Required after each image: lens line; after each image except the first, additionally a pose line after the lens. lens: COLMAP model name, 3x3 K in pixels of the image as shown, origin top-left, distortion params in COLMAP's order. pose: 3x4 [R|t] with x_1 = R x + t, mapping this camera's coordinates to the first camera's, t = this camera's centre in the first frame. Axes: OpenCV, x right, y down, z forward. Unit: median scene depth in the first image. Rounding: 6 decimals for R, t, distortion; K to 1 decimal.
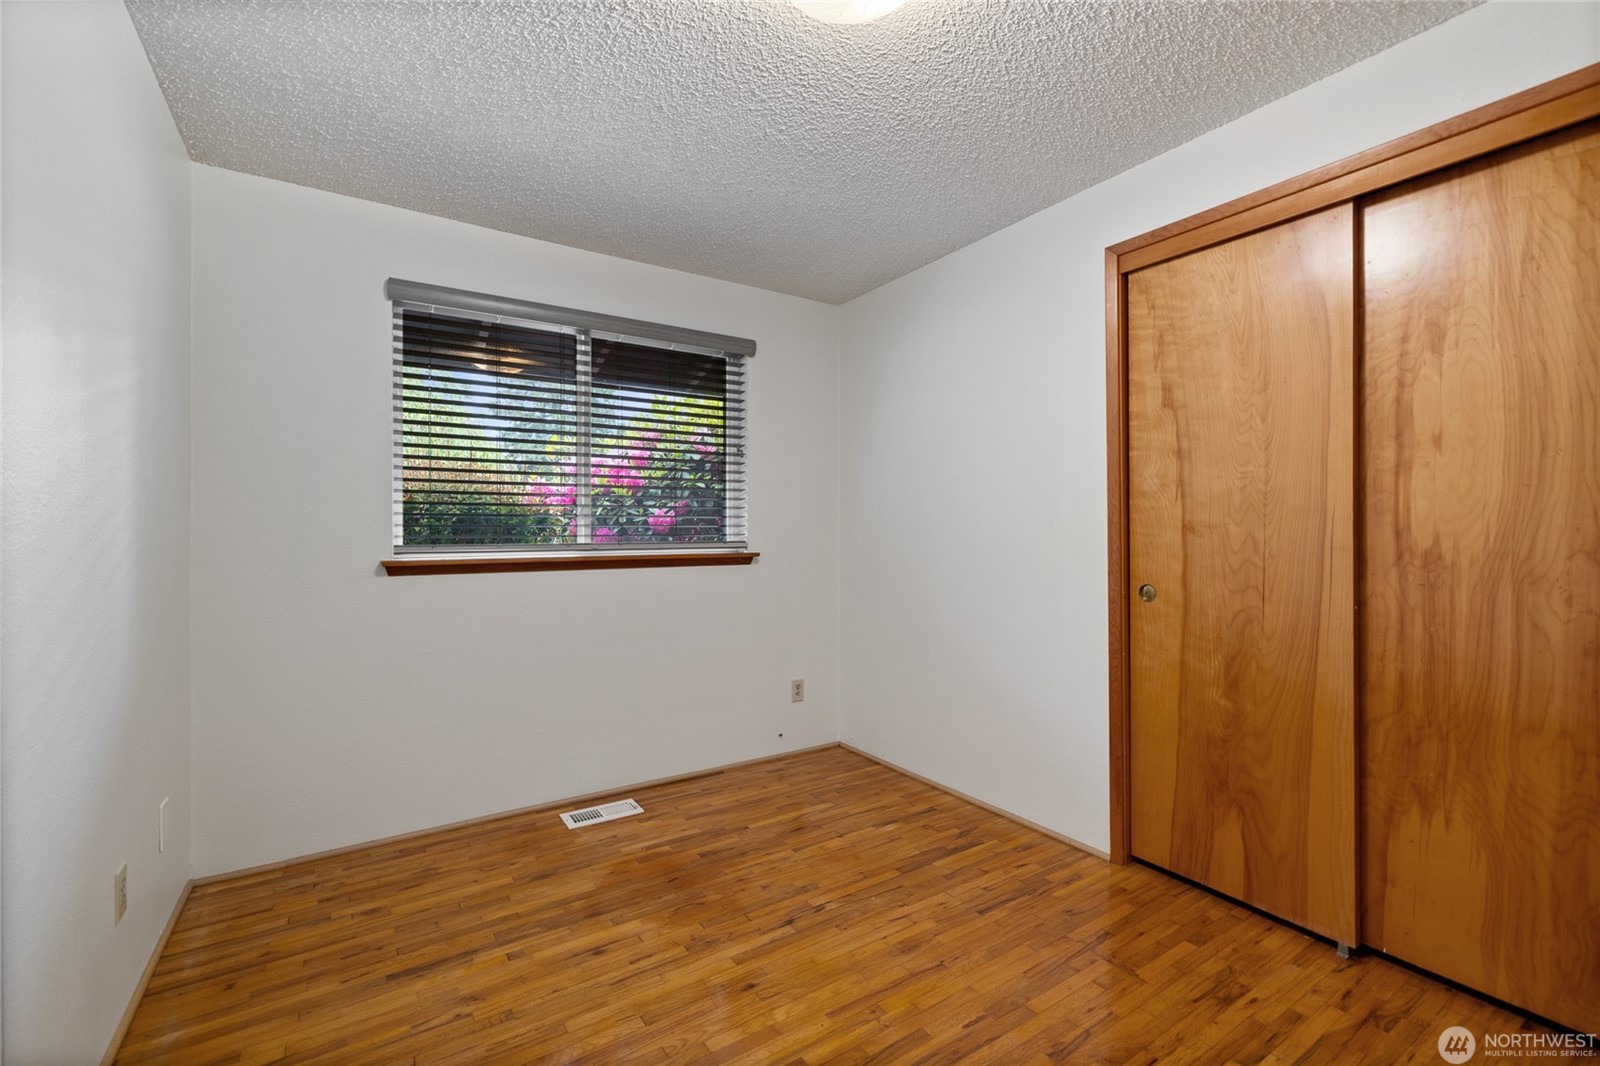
lens RADIAL K [[683.4, 0, 778.9], [0, 683.4, 531.9], [0, 0, 1]] dist [-0.000864, 0.000908]
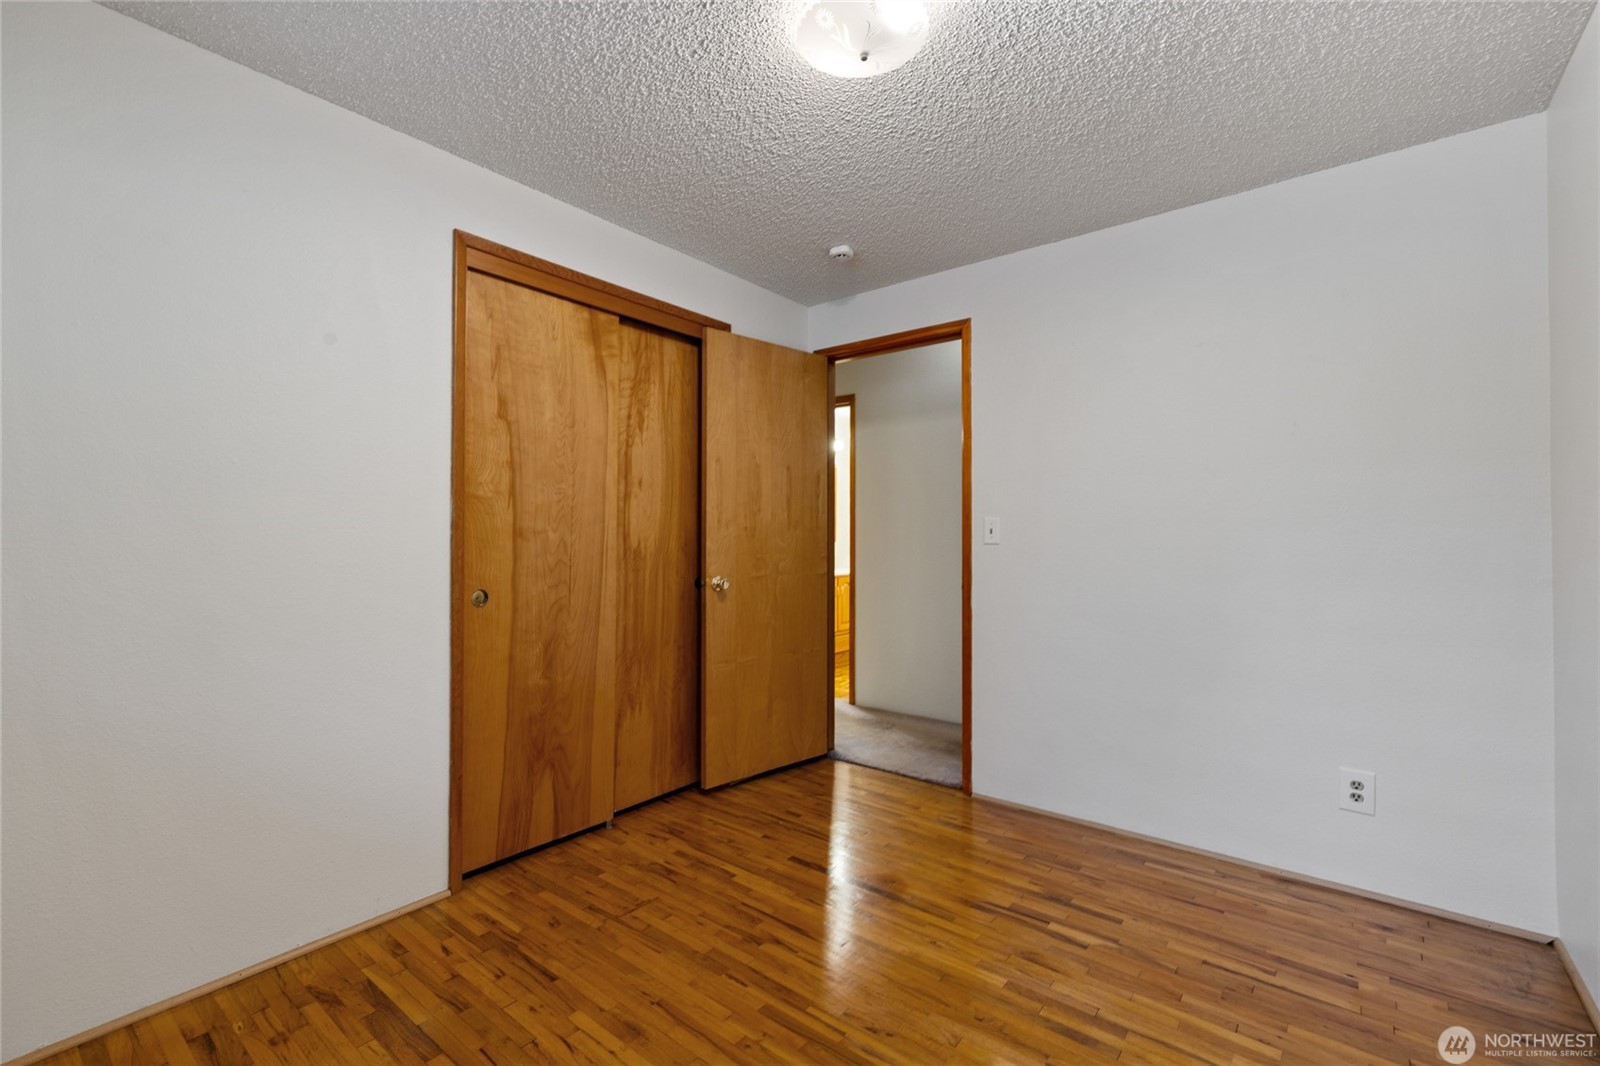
lens RADIAL K [[683.4, 0, 803.2], [0, 683.4, 530.3], [0, 0, 1]] dist [-0.000864, 0.000908]
pose [[-0.331233, 0.009559, 0.943501, -0.607857], [-0.004627, 0.999920, -0.011755, -0.000126], [-0.943538, -0.008260, -0.331163, 0.962180]]
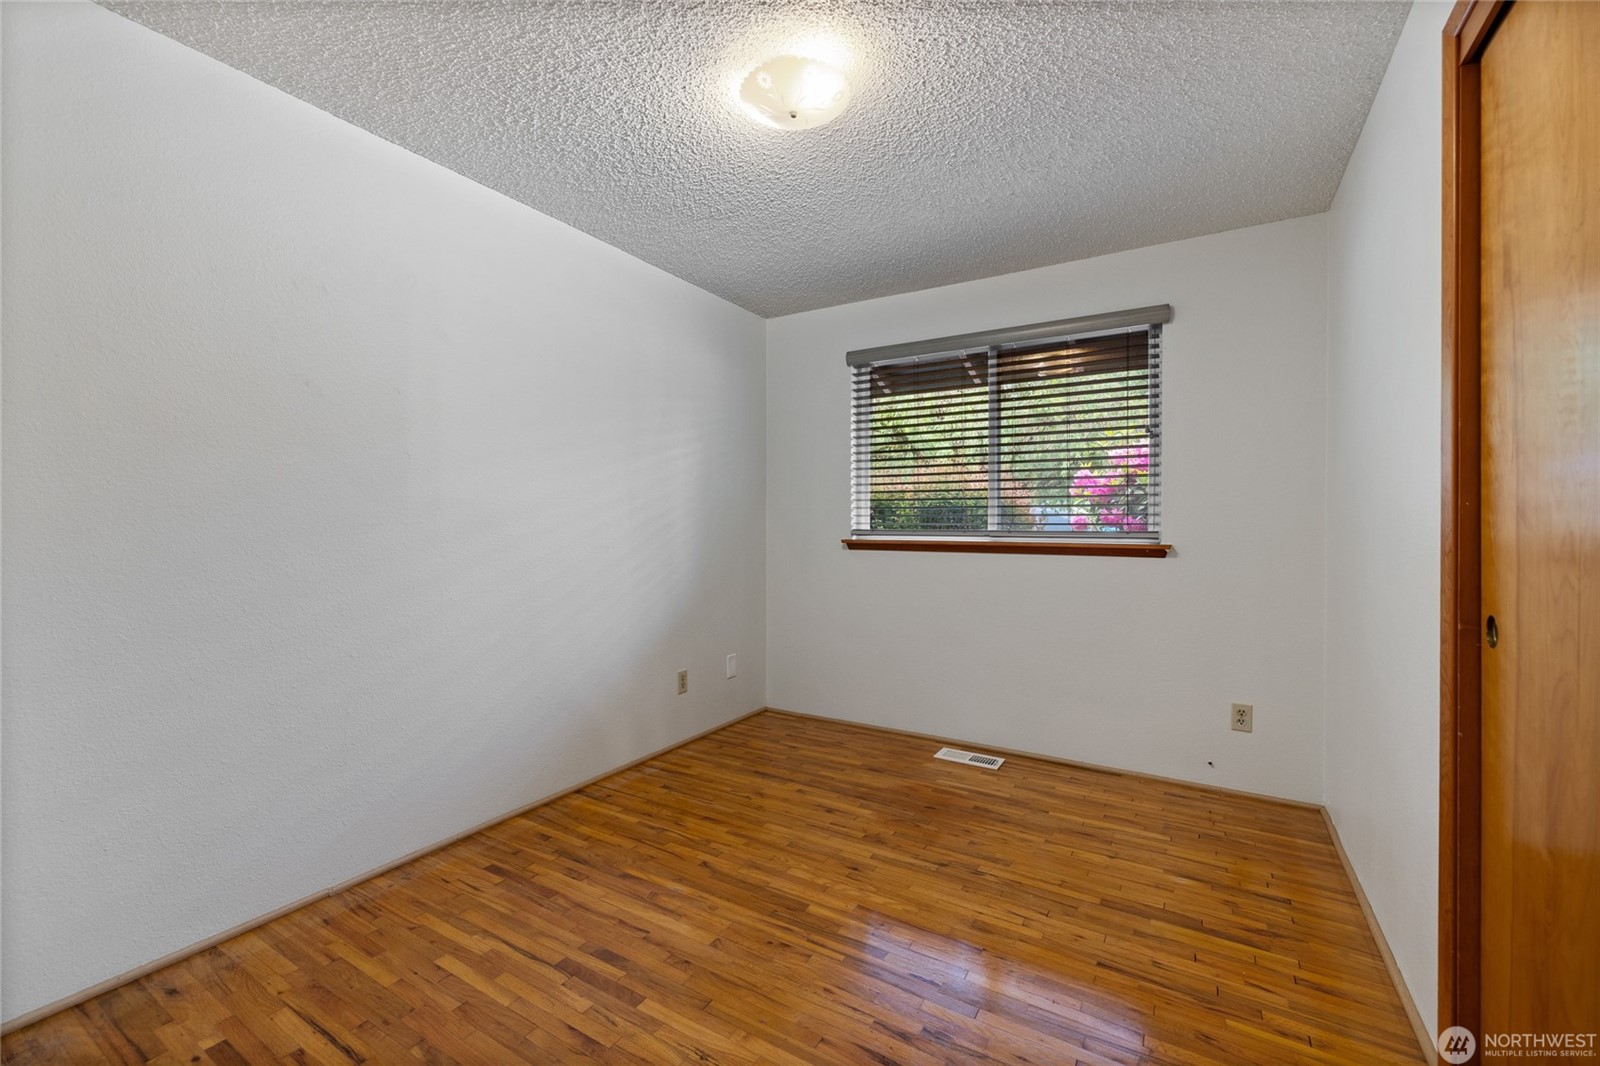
lens RADIAL K [[683.4, 0, 768.9], [0, 683.4, 527.3], [0, 0, 1]] dist [-0.000864, 0.000908]
pose [[0.405587, 0.013278, -0.913960, 0.878608], [-0.001279, 0.999902, 0.013959, -0.006840], [0.914056, -0.004492, 0.405564, 0.260361]]
